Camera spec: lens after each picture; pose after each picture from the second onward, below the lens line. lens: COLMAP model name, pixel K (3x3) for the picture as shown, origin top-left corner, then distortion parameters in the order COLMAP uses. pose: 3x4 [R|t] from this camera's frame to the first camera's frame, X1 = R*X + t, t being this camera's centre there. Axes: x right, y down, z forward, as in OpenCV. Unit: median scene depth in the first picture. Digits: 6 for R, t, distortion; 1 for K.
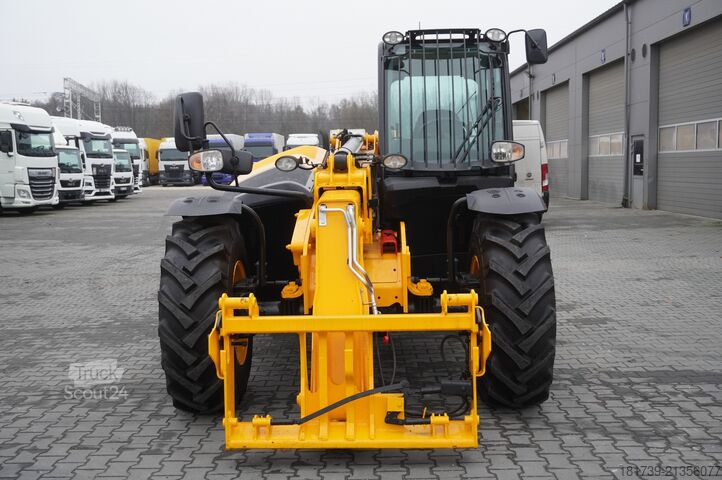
lens RADIAL K [[800.6, 0, 361.0], [0, 800.6, 240.0], [0, 0, 1]] dist [0.001505, 0.009250]
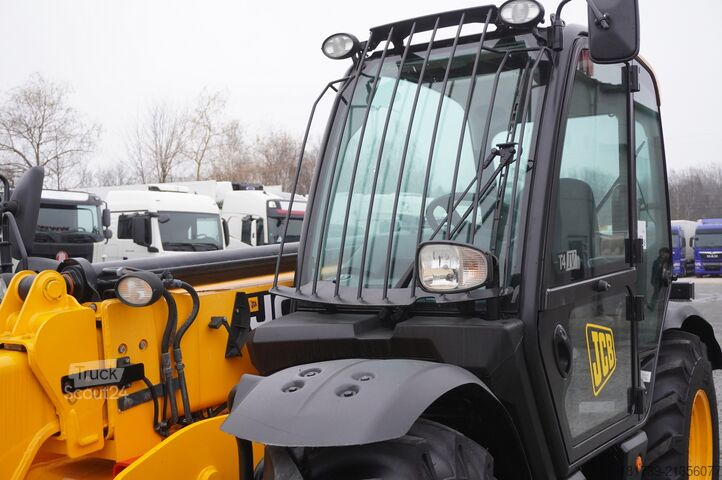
lens RADIAL K [[854.5, 0, 361.0], [0, 854.5, 240.0], [0, 0, 1]] dist [0.000309, 0.029934]
pose [[0.861184, -0.005088, -0.508268, 0.363311], [-0.050690, 0.994106, -0.095837, -0.077700], [0.505760, 0.108297, 0.855850, 0.583191]]
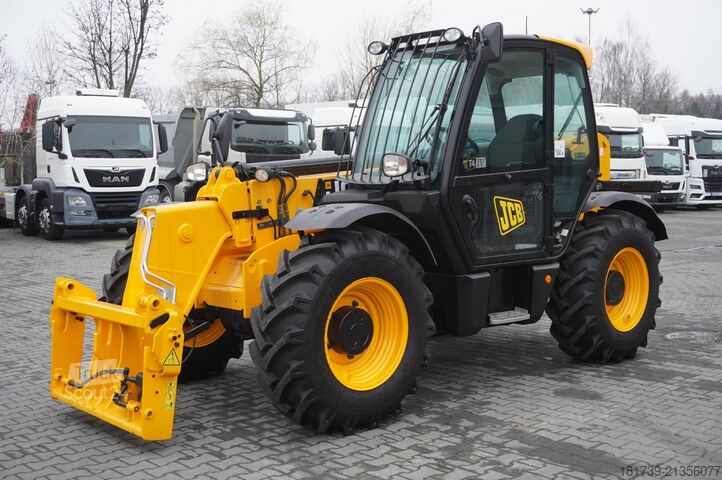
lens RADIAL K [[854.5, 0, 361.0], [0, 854.5, 240.0], [0, 0, 1]] dist [0.000309, 0.029934]
pose [[0.709736, 0.066131, -0.701357, 0.841140], [-0.070284, 0.997264, 0.022909, -0.042677], [0.700953, 0.033034, 0.712442, 0.265867]]
